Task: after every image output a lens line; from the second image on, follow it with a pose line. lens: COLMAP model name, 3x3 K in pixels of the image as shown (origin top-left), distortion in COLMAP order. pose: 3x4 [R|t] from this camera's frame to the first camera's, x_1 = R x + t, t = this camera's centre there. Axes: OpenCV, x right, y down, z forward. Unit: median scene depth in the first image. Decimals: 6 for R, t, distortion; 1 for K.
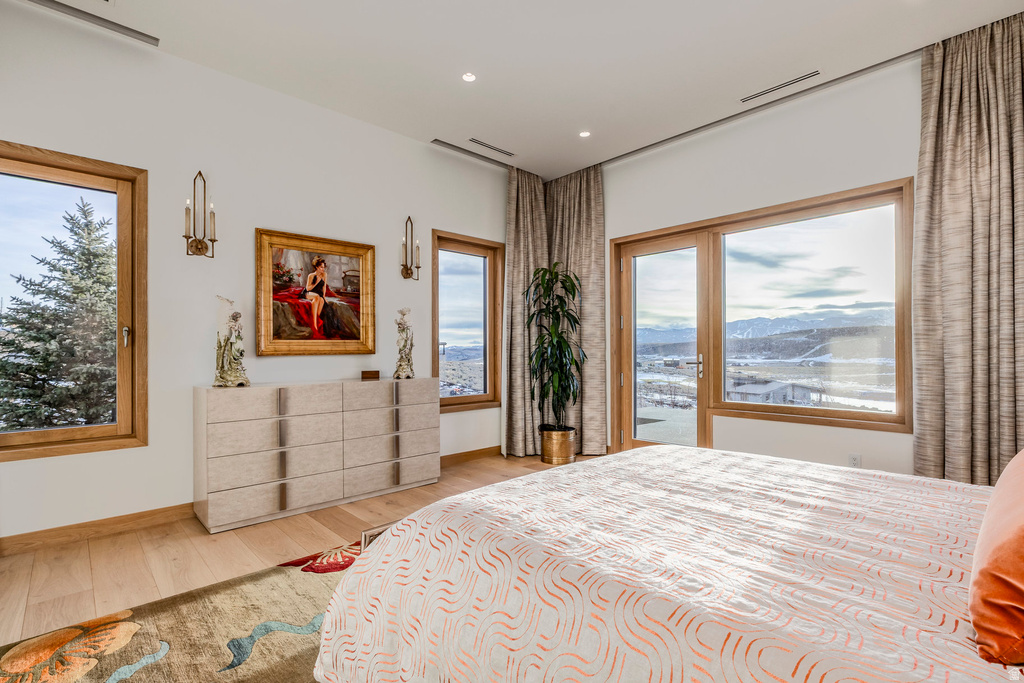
lens RADIAL K [[476.2, 0, 511.1], [0, 476.2, 358.6], [0, 0, 1]] dist [0.001096, 0.000086]
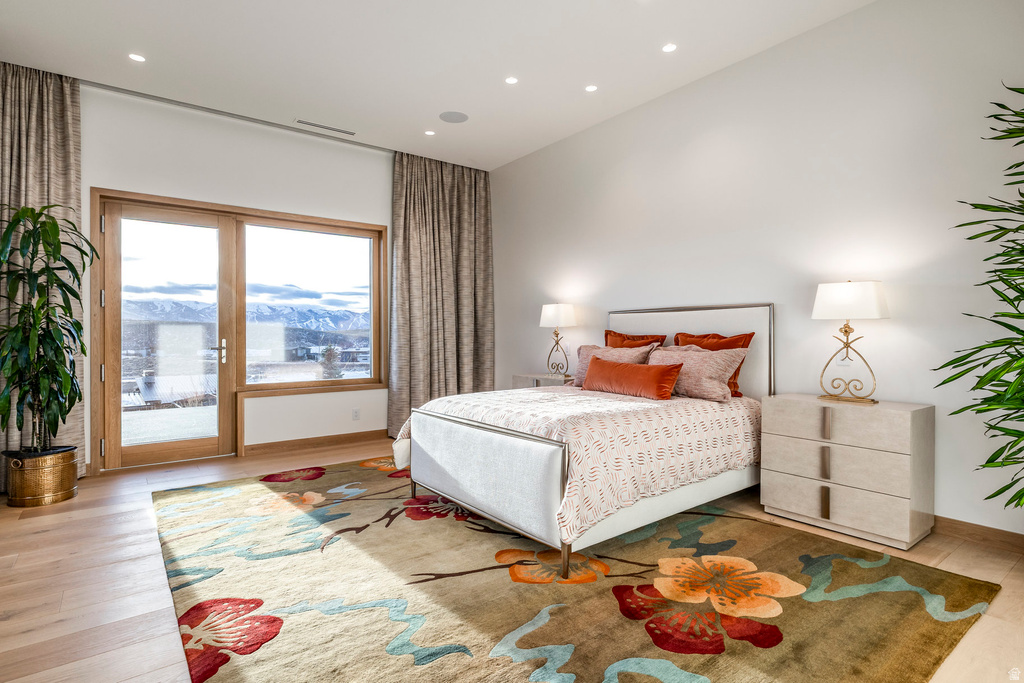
lens RADIAL K [[514.0, 0, 512.0], [0, 514.0, 341.5], [0, 0, 1]] dist [-0.001751, -0.000355]
pose [[0.108598, 0.001376, 0.994085, -0.598557], [0.023399, 0.999718, -0.003940, 0.013520], [-0.993810, 0.023688, 0.108535, 0.300060]]
